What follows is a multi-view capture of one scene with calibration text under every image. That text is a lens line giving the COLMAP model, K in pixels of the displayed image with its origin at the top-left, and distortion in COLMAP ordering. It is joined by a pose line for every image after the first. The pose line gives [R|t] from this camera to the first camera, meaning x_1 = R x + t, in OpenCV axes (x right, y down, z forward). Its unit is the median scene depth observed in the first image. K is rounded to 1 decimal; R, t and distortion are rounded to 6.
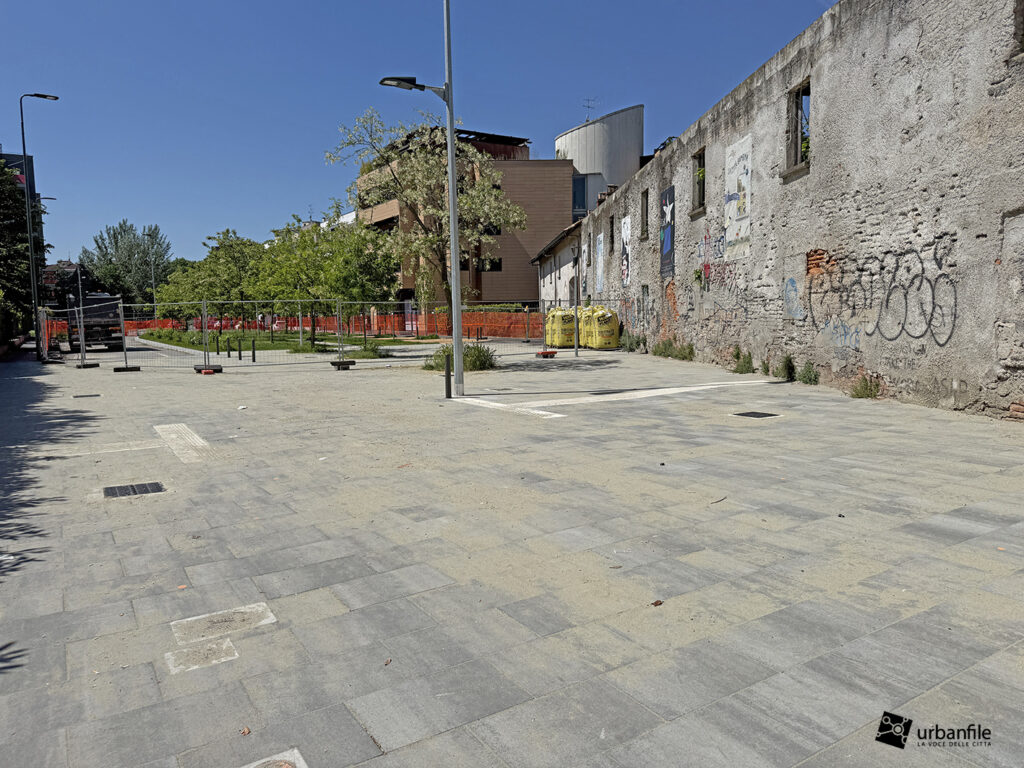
lens RADIAL K [[721.2, 0, 519.3], [0, 721.2, 400.5], [0, 0, 1]] dist [0.045408, -0.060683]
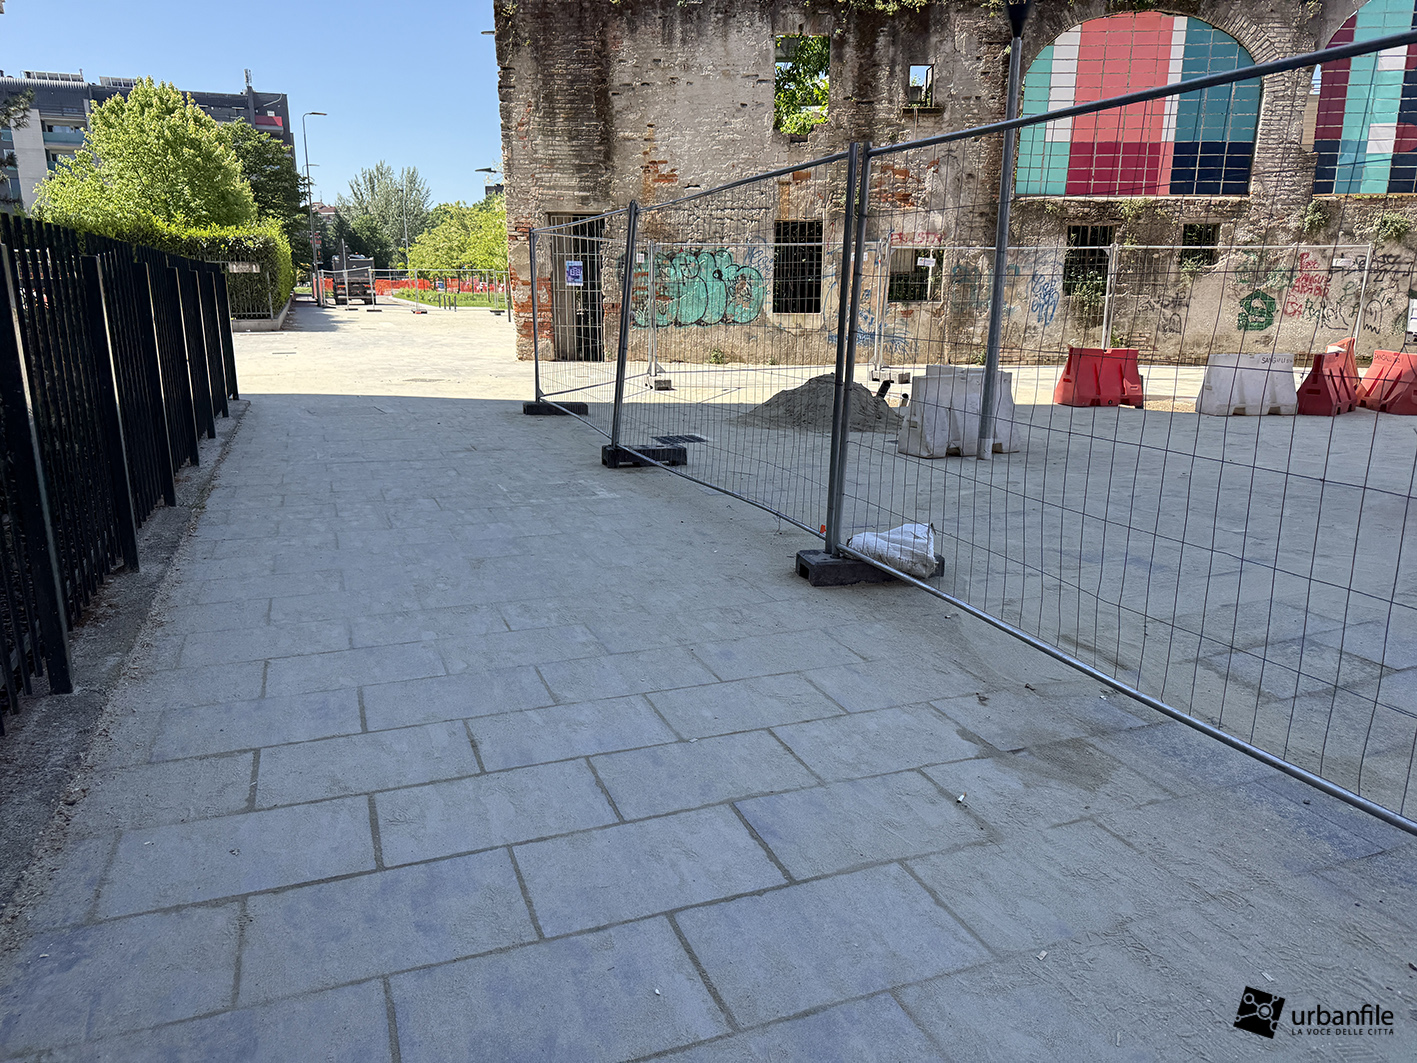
lens RADIAL K [[998.0, 0, 740.8], [0, 998.0, 549.0], [0, 0, 1]] dist [0.045408, -0.060683]
pose [[0.985756, 0.065384, -0.154954, 0.248506], [-0.042618, 0.988376, 0.145933, 0.045706], [0.162695, -0.137251, 0.977084, -0.432336]]
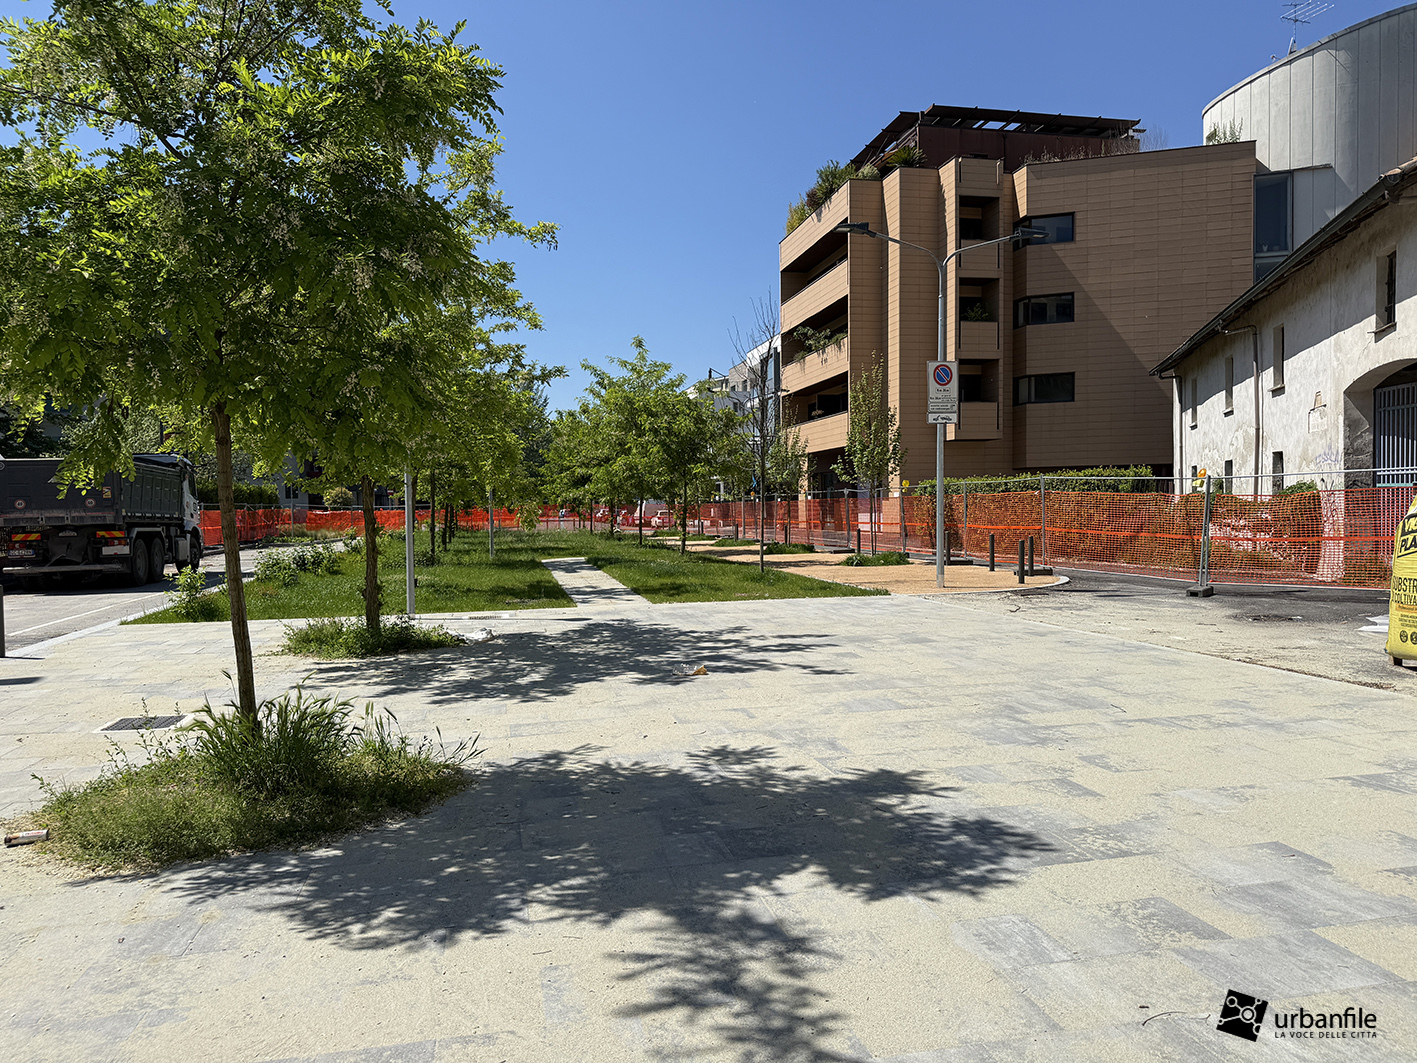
lens RADIAL K [[998.0, 0, 700.1], [0, 998.0, 538.2], [0, 0, 1]] dist [0.045408, -0.060683]
pose [[0.937119, 0.013382, -0.348752, -0.028653], [-0.040353, 0.996717, -0.070185, -0.050076], [0.346668, 0.079845, 0.934583, 0.413436]]
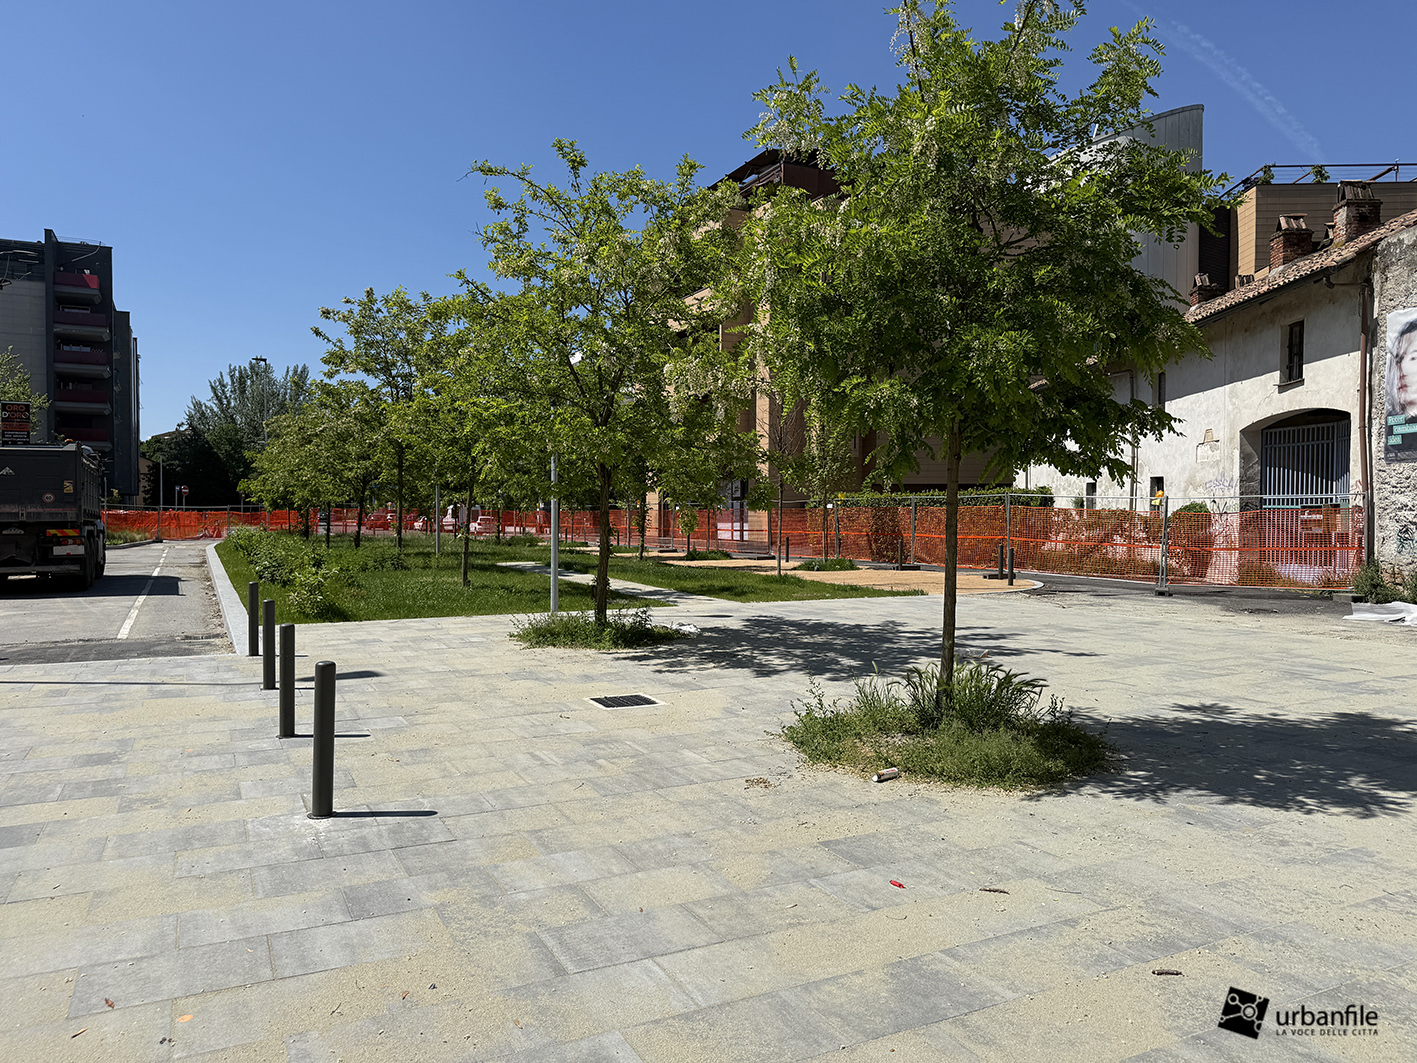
lens RADIAL K [[998.0, 0, 697.0], [0, 998.0, 542.4], [0, 0, 1]] dist [0.045408, -0.060683]
pose [[0.994343, 0.022517, -0.103805, -0.123342], [-0.031399, 0.995908, -0.084739, -0.042905], [0.101473, 0.087519, 0.990981, 0.367442]]
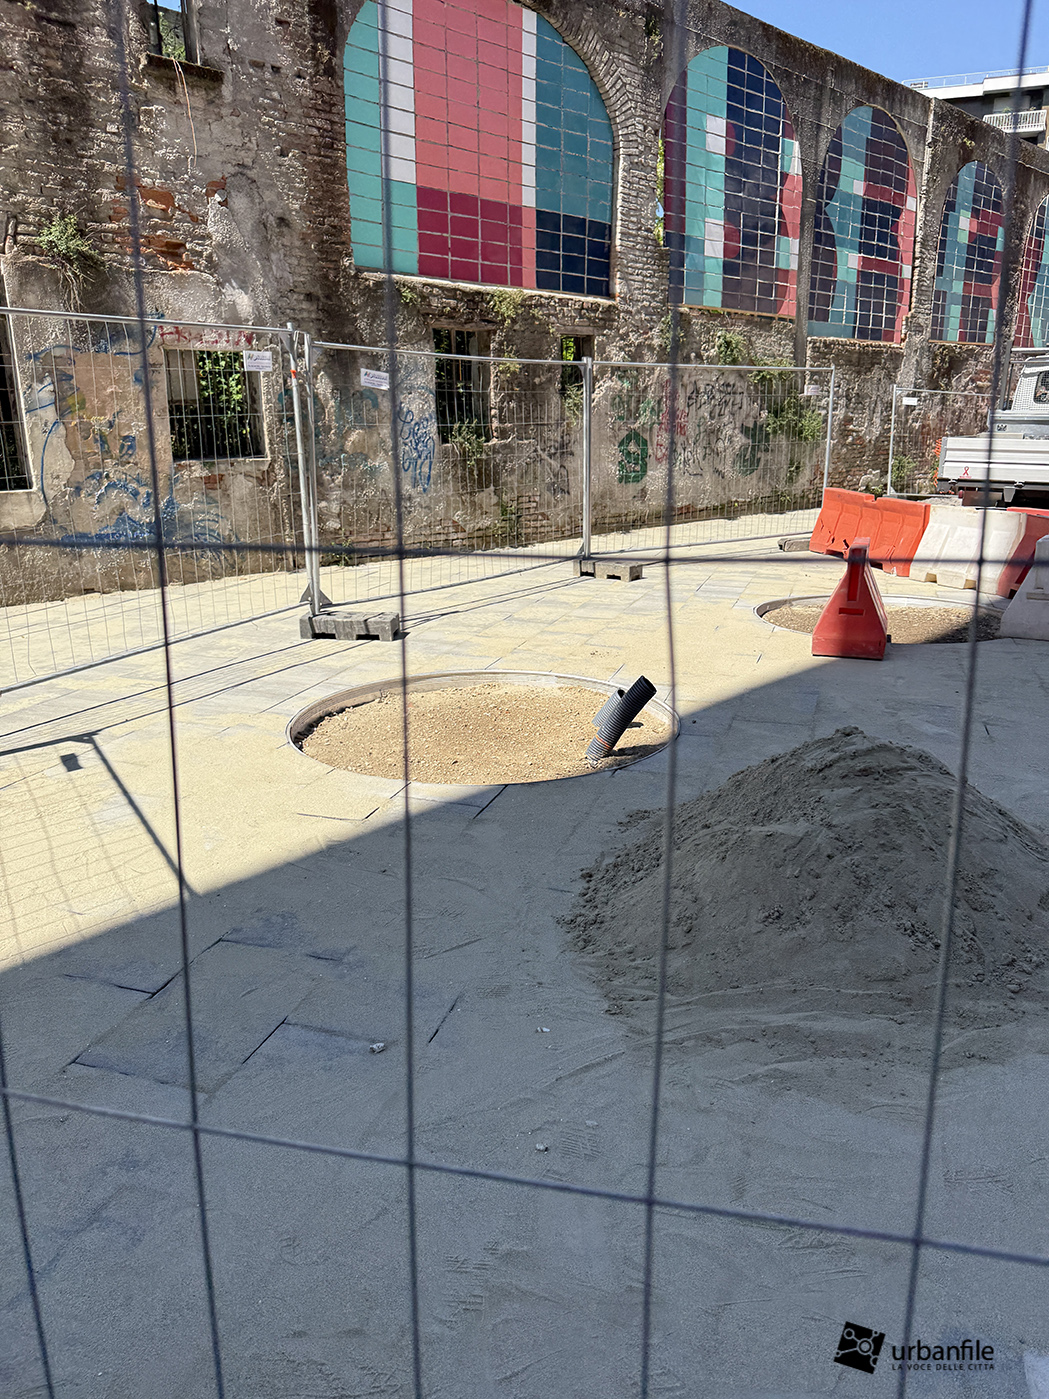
lens RADIAL K [[1049.7, 0, 531.0], [0, 1049.7, 705.8], [0, 0, 1]] dist [0.004565, 0.012802]
pose [[0.766147, -0.152860, 0.624222, 0.174453], [0.053235, 0.983058, 0.175394, 0.024561], [-0.640457, -0.101147, 0.761304, -0.269866]]
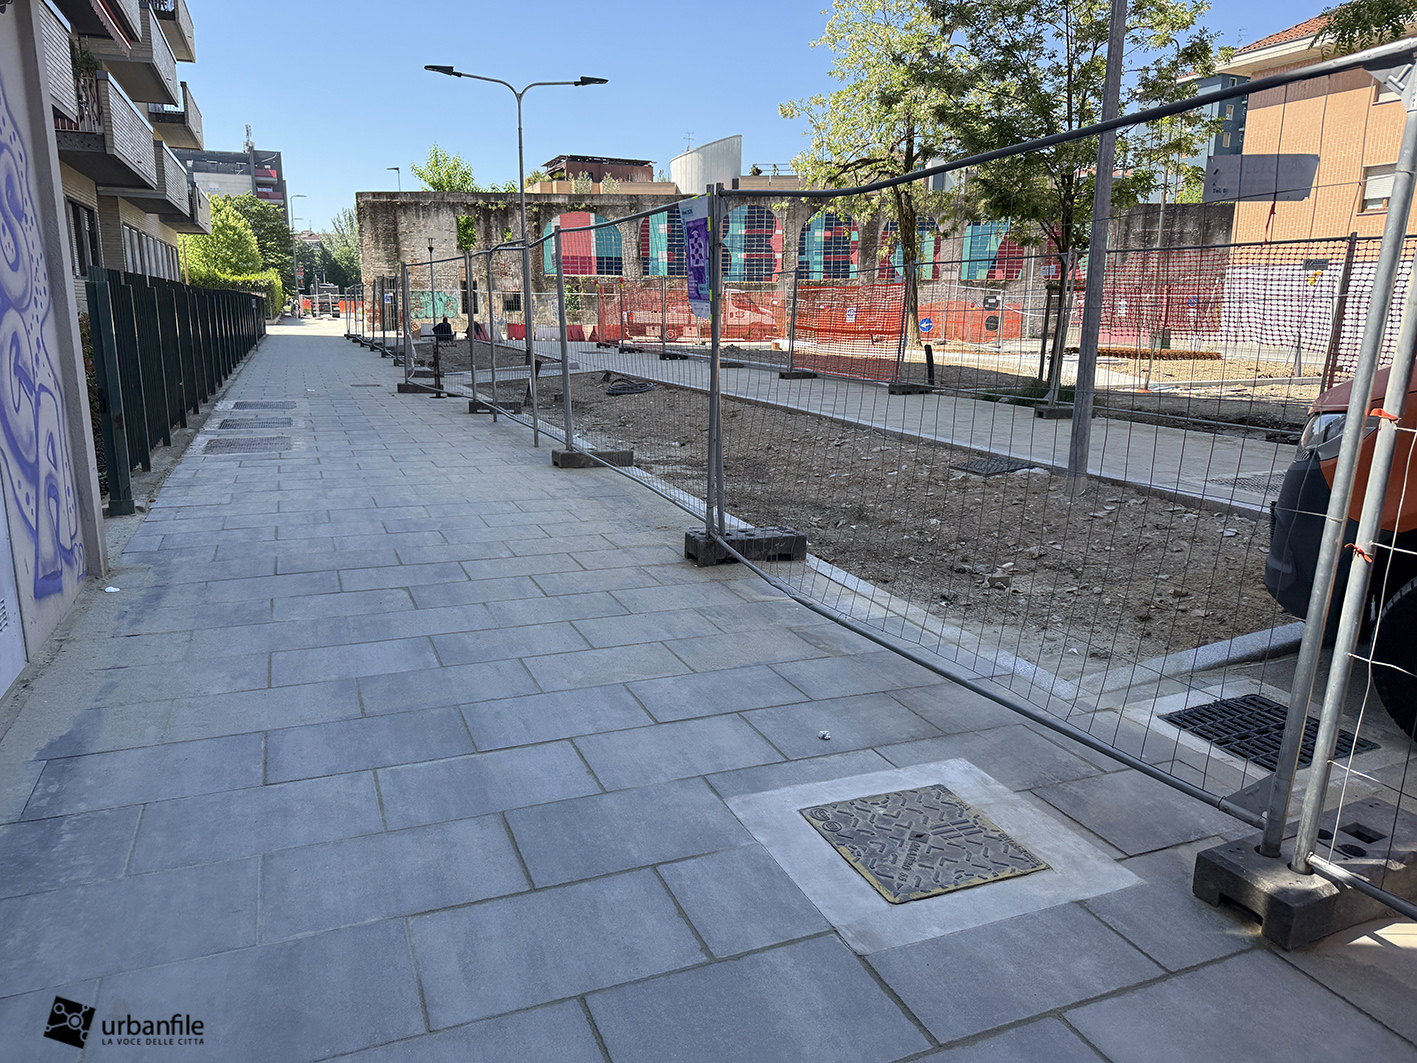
lens RADIAL K [[998.0, 0, 734.3], [0, 998.0, 559.9], [0, 0, 1]] dist [0.045408, -0.060683]
pose [[0.985961, 0.069422, -0.151857, 0.584643], [-0.048961, 0.989696, 0.134554, 0.099020], [0.159633, -0.125230, 0.979201, -0.946912]]
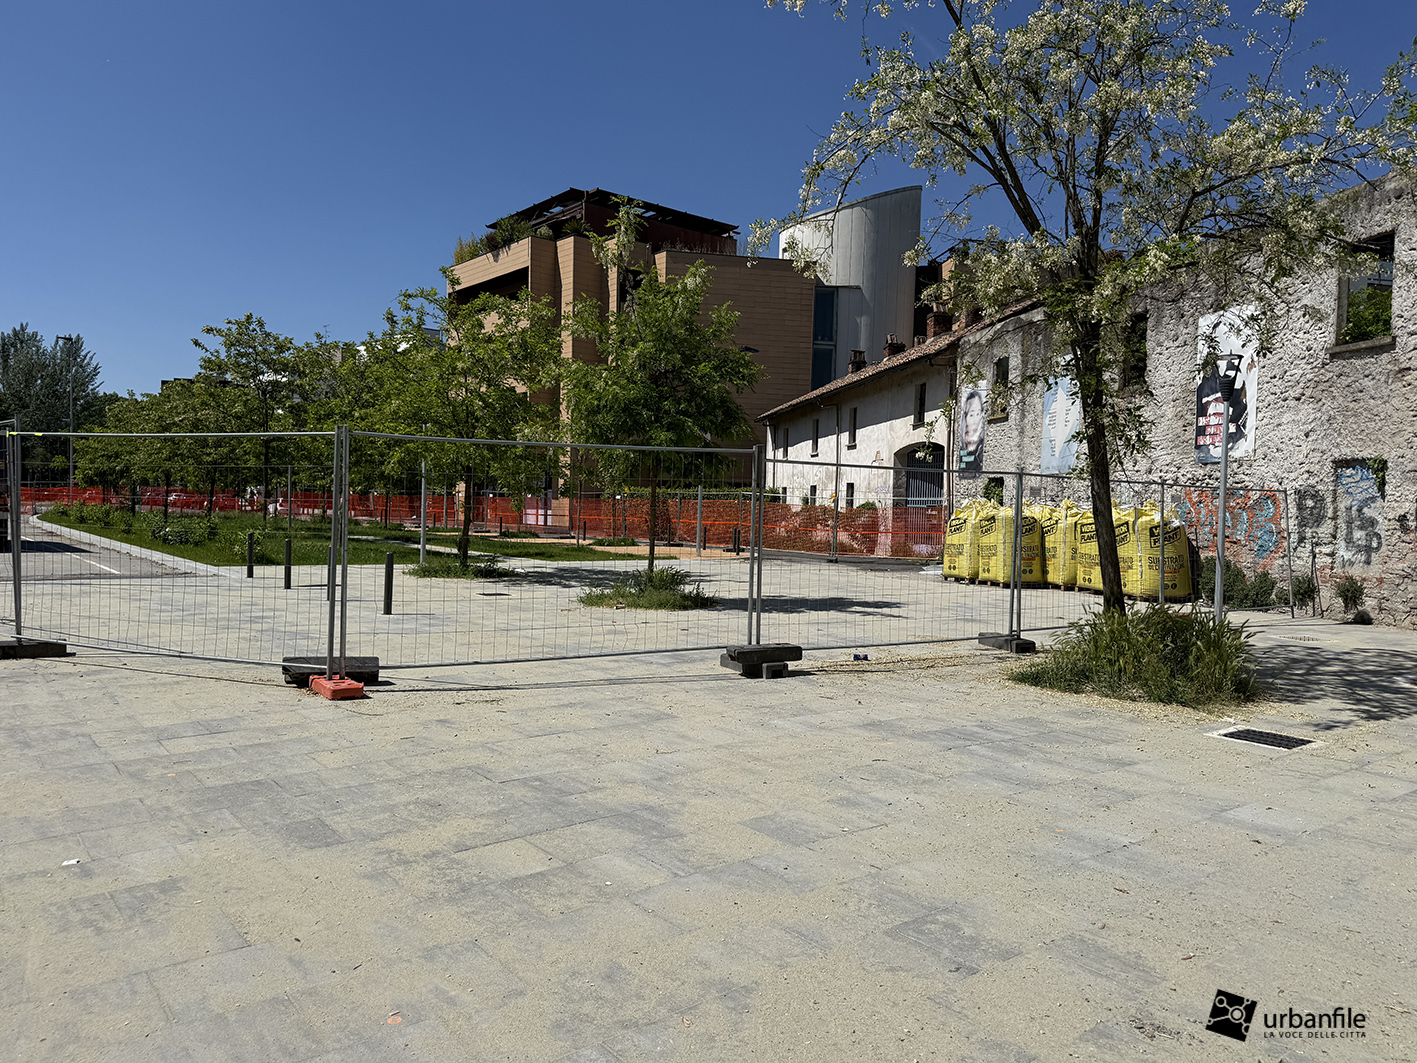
lens RADIAL K [[998.0, 0, 725.8], [0, 998.0, 555.8], [0, 0, 1]] dist [0.045408, -0.060683]
pose [[0.991387, 0.038261, 0.125252, -0.119408], [-0.029650, 0.997113, -0.069905, -0.023794], [-0.127565, 0.065589, 0.989659, 0.215484]]
